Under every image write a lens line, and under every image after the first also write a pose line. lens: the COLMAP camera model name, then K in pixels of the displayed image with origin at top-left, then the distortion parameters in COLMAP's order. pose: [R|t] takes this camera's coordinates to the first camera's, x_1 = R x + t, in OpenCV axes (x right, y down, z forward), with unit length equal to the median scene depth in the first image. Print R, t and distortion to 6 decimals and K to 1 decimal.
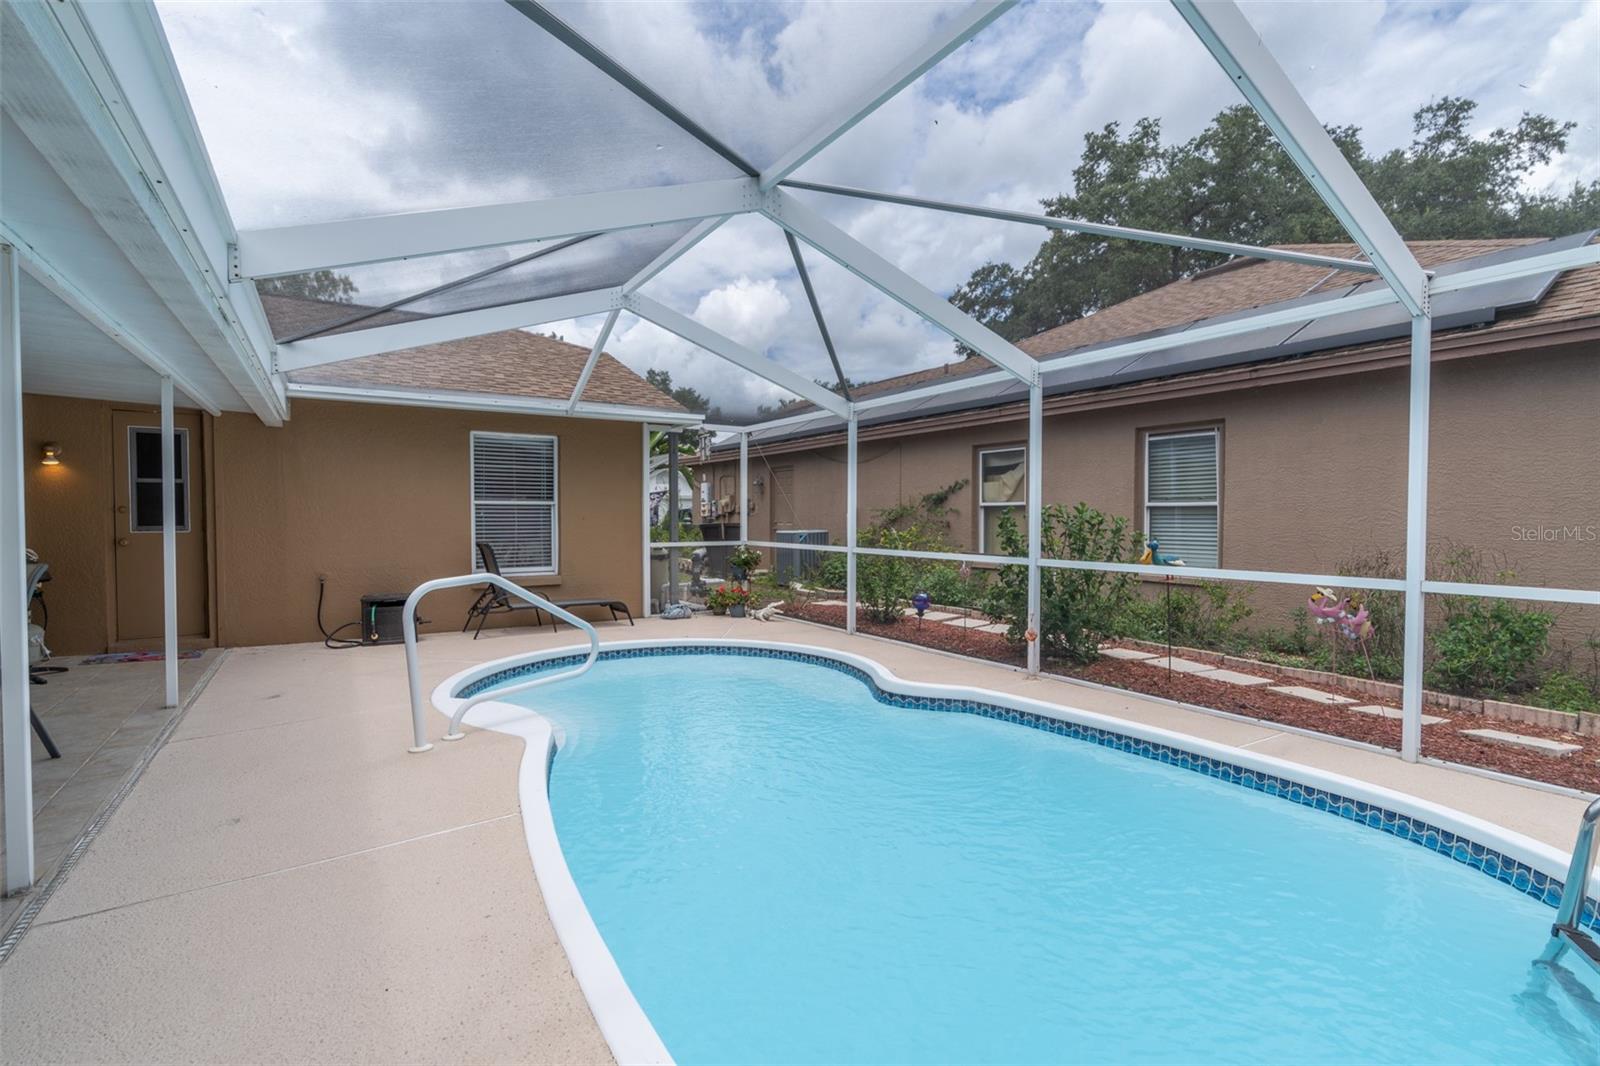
lens RADIAL K [[736.0, 0, 800.6], [0, 736.0, 531.6], [0, 0, 1]] dist [-0.006473, 0.001646]
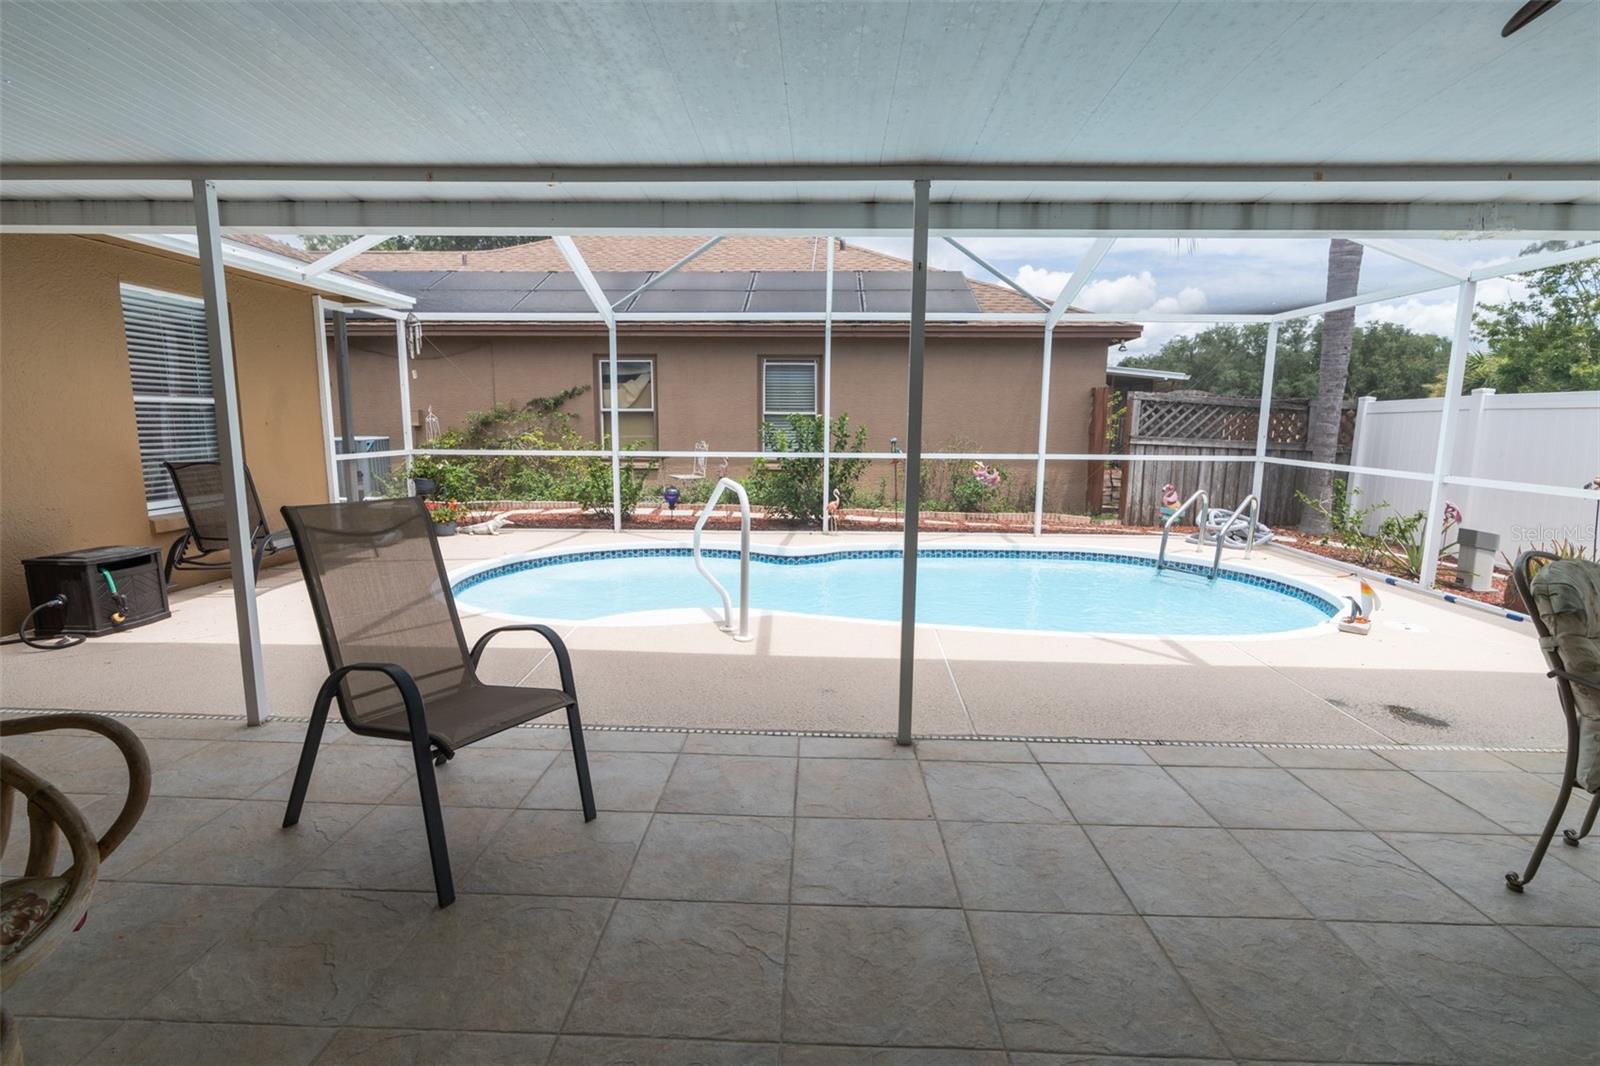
lens RADIAL K [[736.0, 0, 794.6], [0, 736.0, 532.1], [0, 0, 1]] dist [-0.006473, 0.001646]
pose [[0.565829, -0.116692, 0.816224, -0.509607], [0.010273, 0.990855, 0.134536, -0.001113], [-0.824459, -0.067739, 0.561853, 0.144455]]
